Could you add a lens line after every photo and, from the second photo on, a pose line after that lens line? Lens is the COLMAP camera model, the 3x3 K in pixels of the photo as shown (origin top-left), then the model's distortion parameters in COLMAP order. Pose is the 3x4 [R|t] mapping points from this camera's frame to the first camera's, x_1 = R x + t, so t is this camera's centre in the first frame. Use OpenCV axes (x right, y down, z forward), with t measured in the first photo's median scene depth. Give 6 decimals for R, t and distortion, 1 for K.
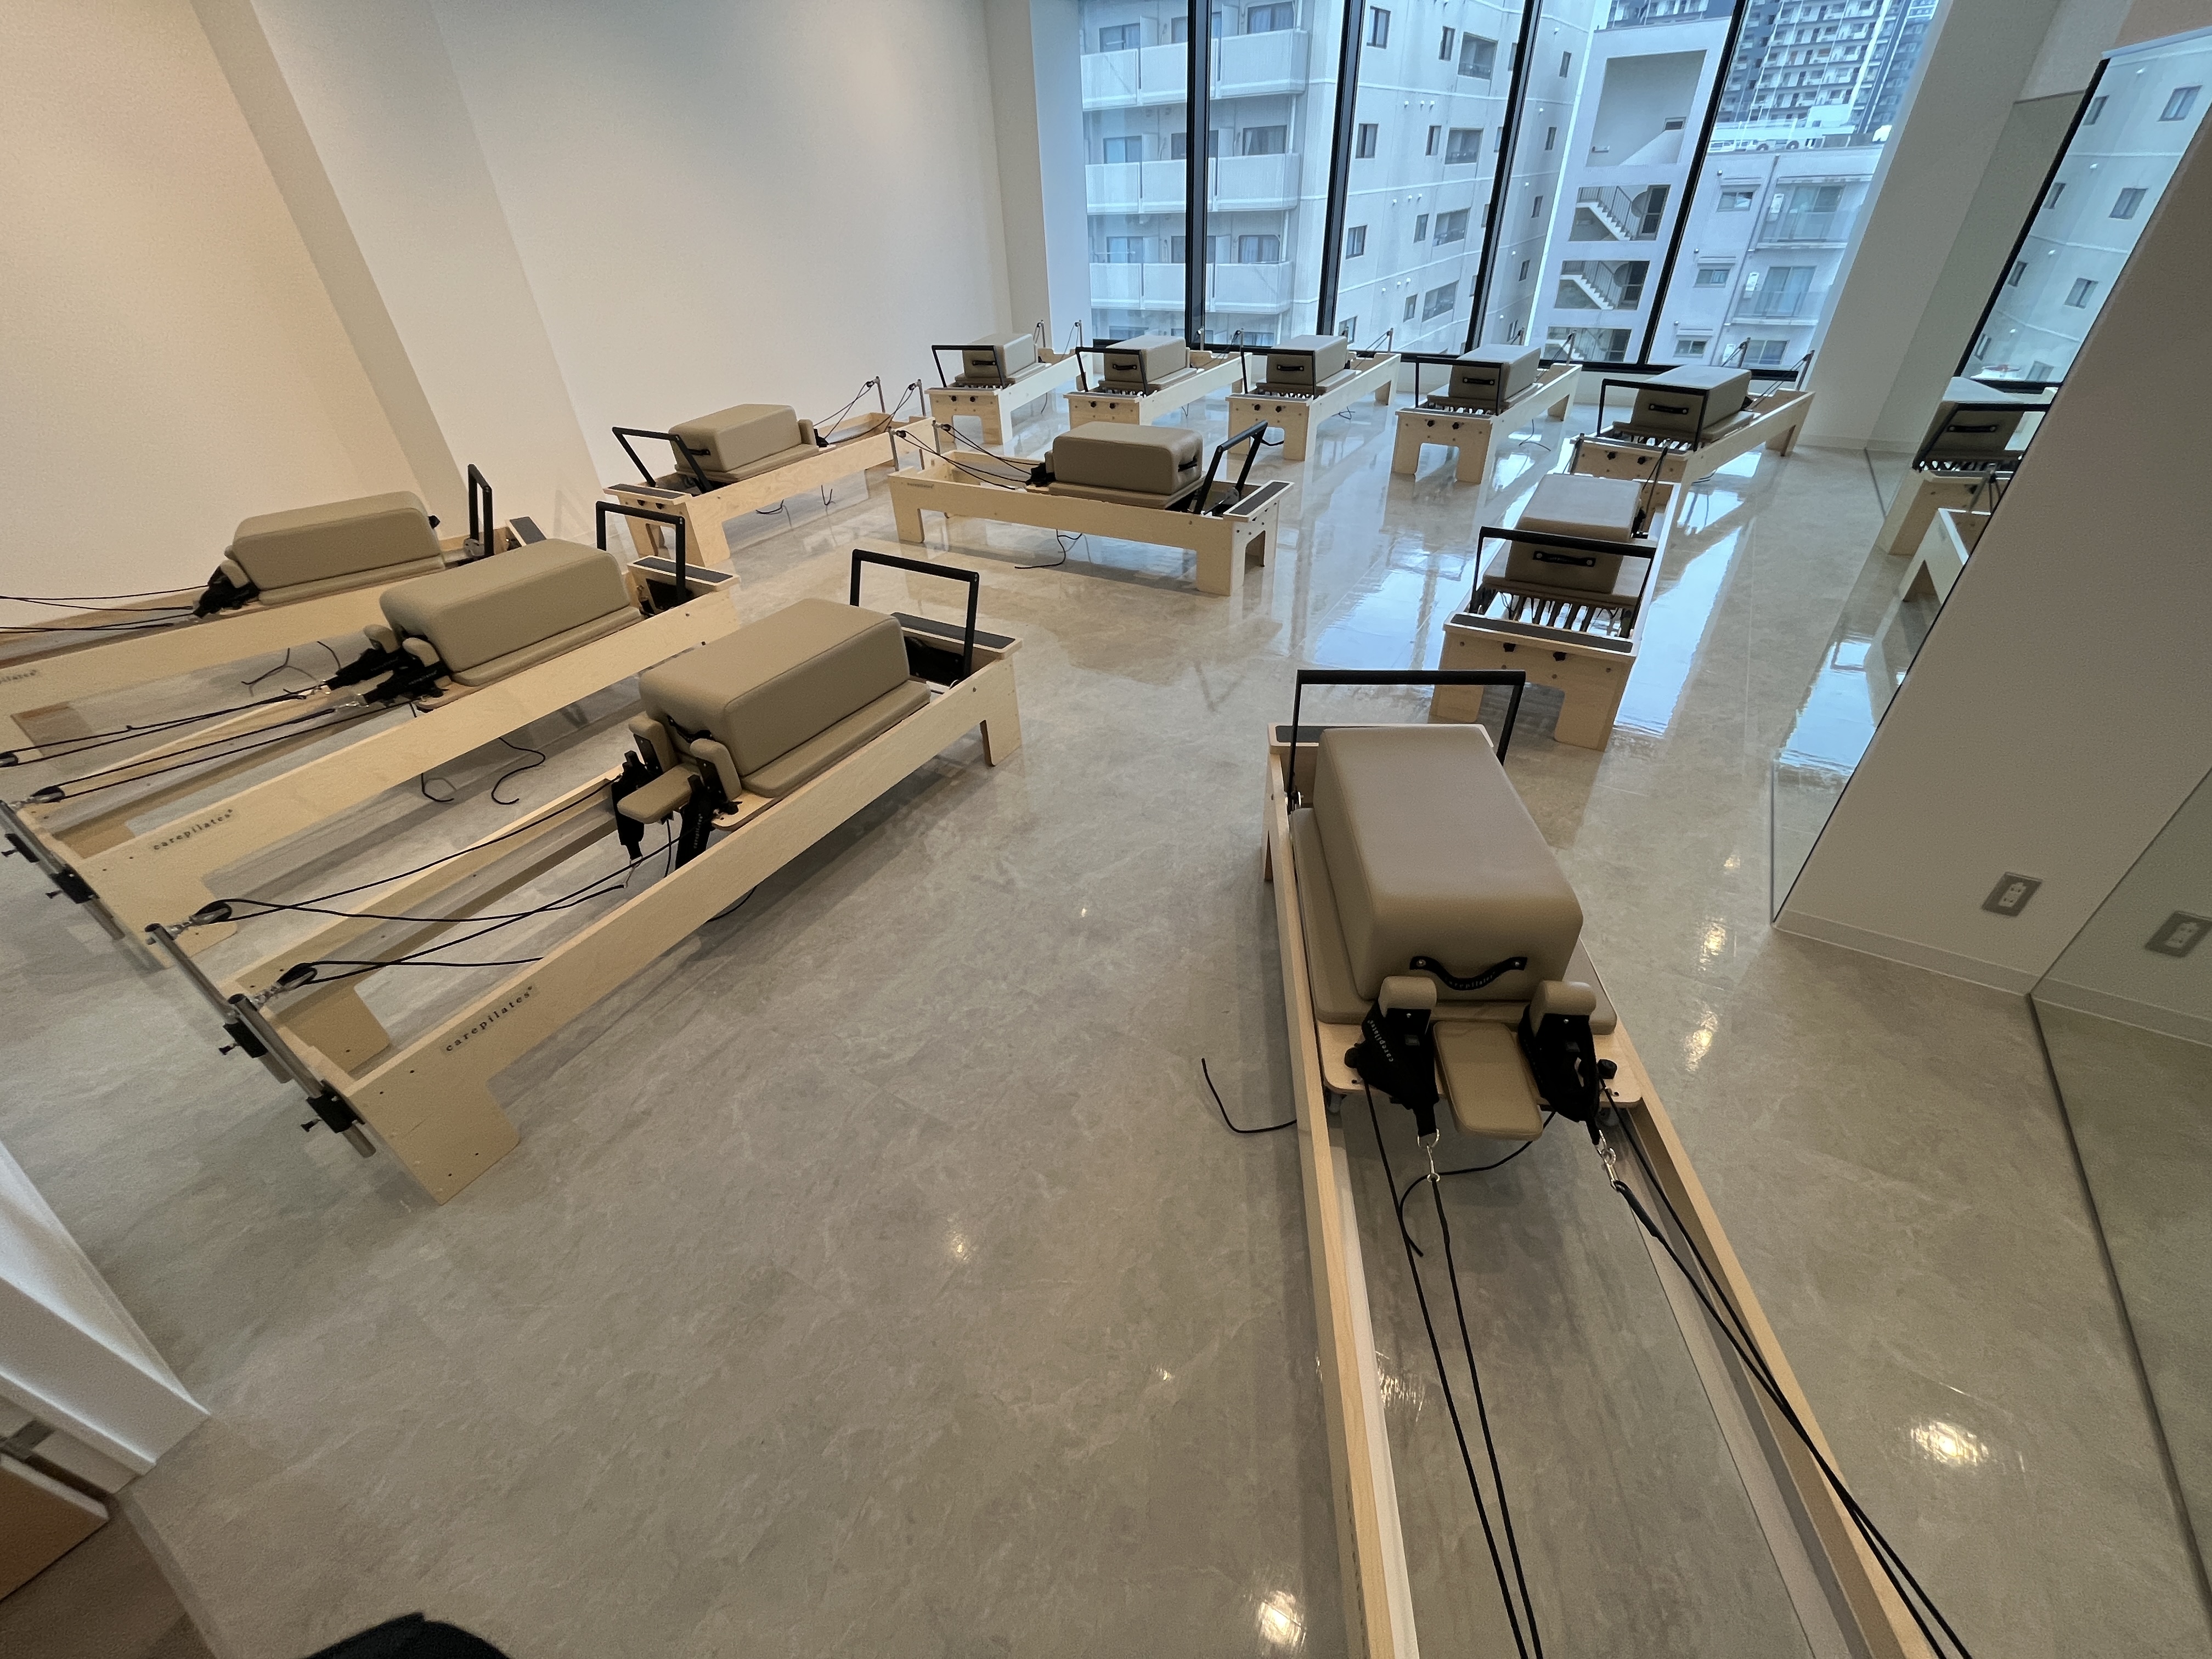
lens RADIAL K [[891.1, 0, 1106.0], [0, 891.1, 829.5], [0, 0, 1]] dist [-0.004432, -0.000123]
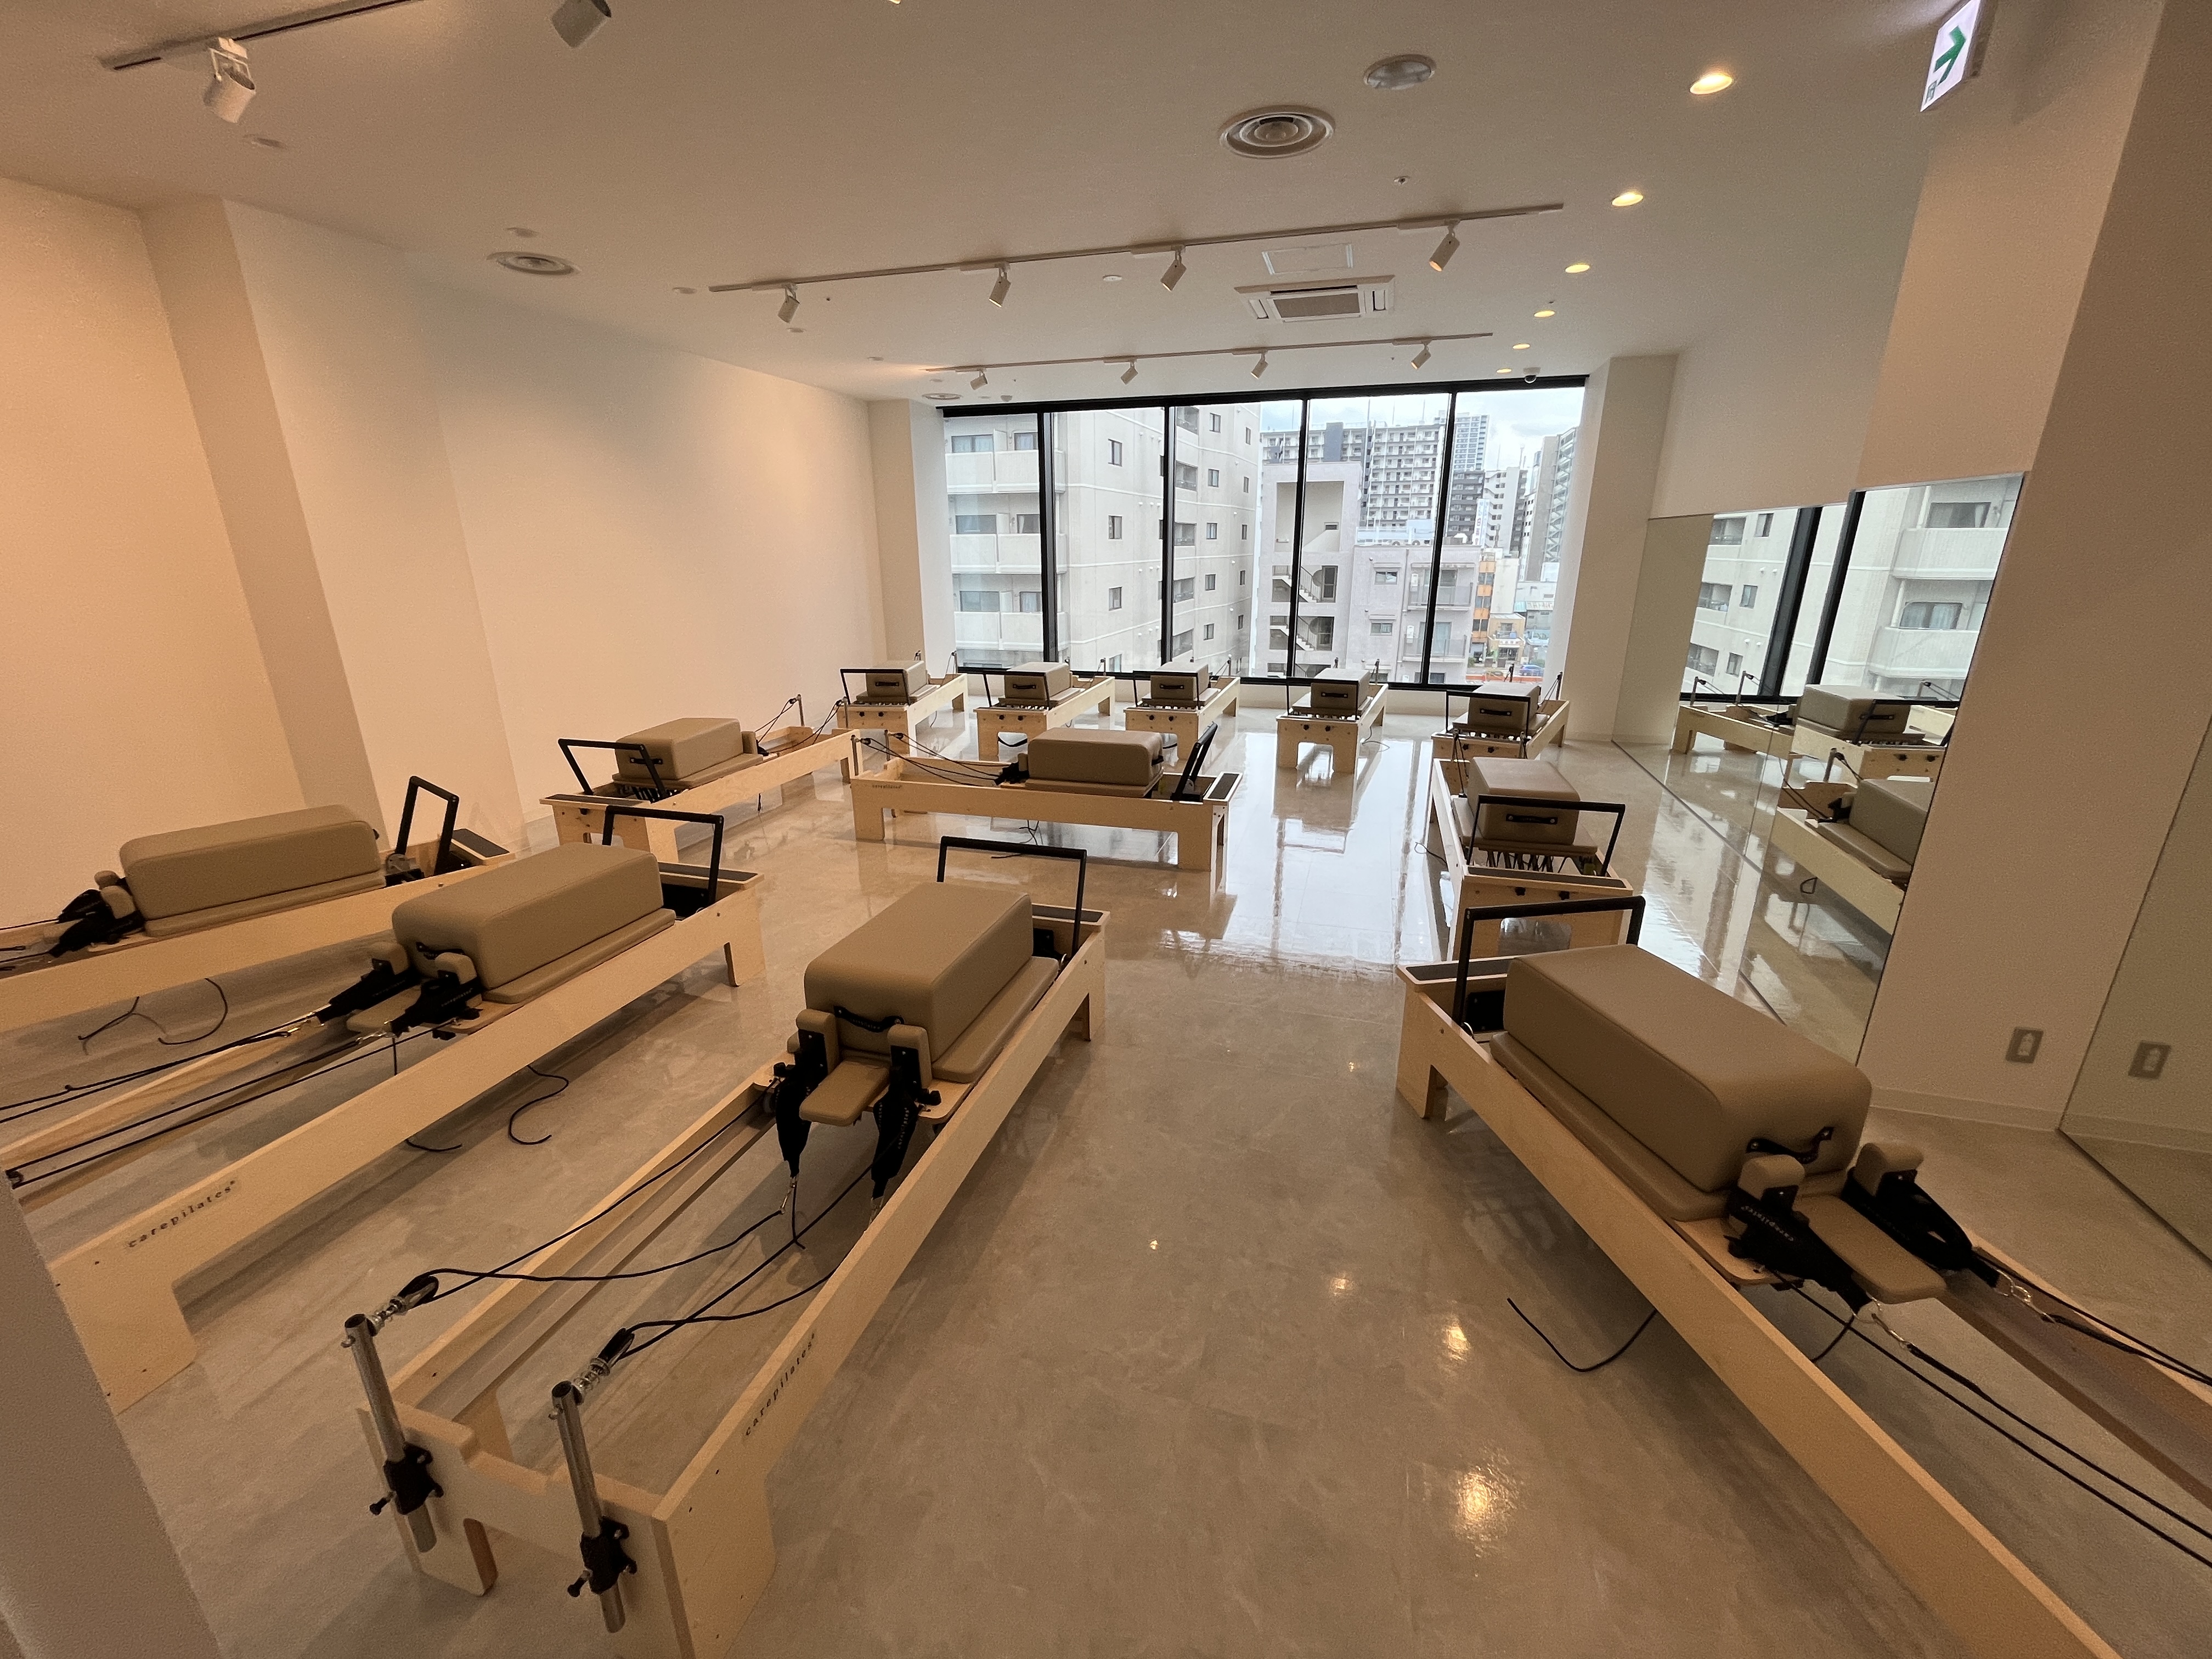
lens RADIAL K [[893.0, 0, 1106.0], [0, 893.0, 829.5], [0, 0, 1]] dist [-0.000960, -0.000212]
pose [[0.968730, -0.041078, 0.244693, -0.292848], [0.118233, 0.943456, -0.309696, 0.013027], [-0.218135, 0.328942, 0.918811, 0.017813]]
